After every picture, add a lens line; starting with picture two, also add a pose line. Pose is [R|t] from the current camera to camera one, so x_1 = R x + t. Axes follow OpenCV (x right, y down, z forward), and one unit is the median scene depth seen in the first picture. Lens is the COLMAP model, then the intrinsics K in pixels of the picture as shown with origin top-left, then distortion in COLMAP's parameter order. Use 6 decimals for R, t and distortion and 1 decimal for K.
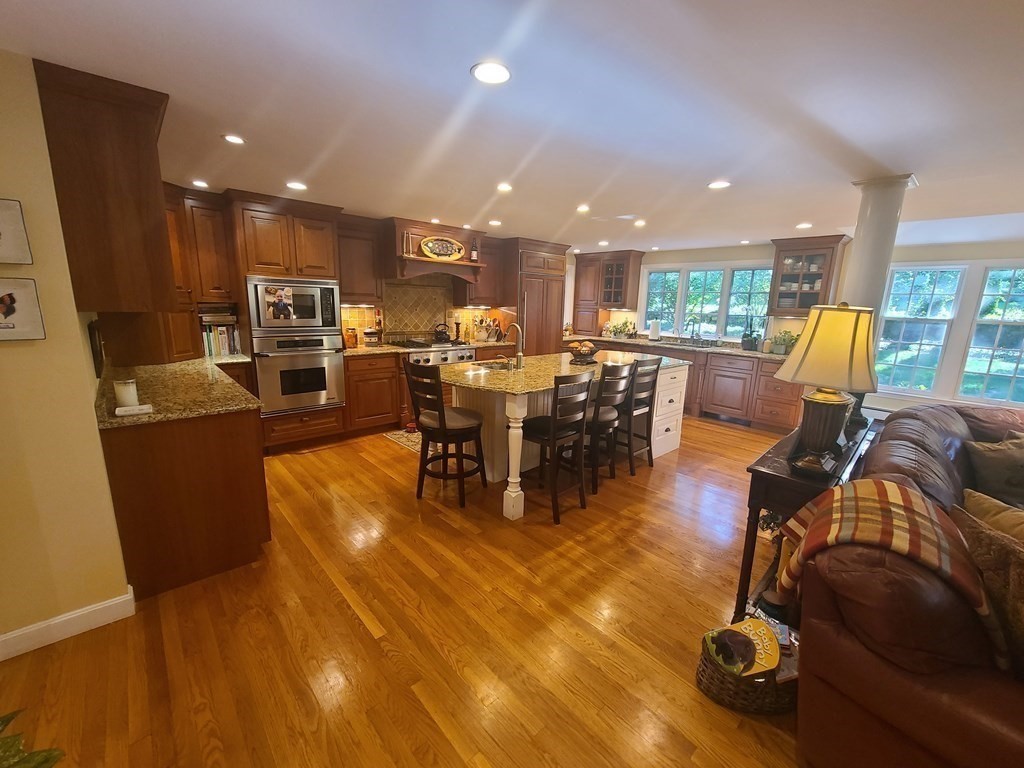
lens RADIAL K [[418.7, 0, 515.7], [0, 418.7, 389.4], [0, 0, 1]] dist [-0.003698, -0.000701]
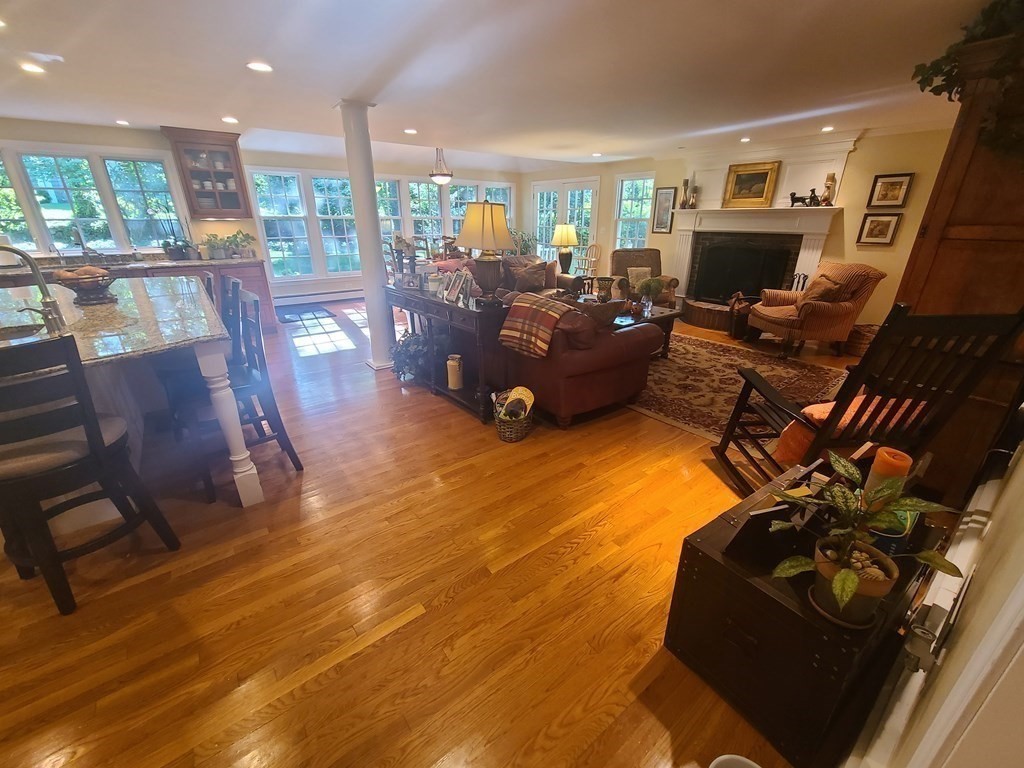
lens RADIAL K [[418.7, 0, 515.7], [0, 418.7, 389.4], [0, 0, 1]] dist [-0.003698, -0.000701]
pose [[0.095586, -0.402576, 0.910382, -0.332886], [0.204385, 0.903021, 0.377862, -0.039104], [-0.974213, 0.149950, 0.168596, 0.216665]]
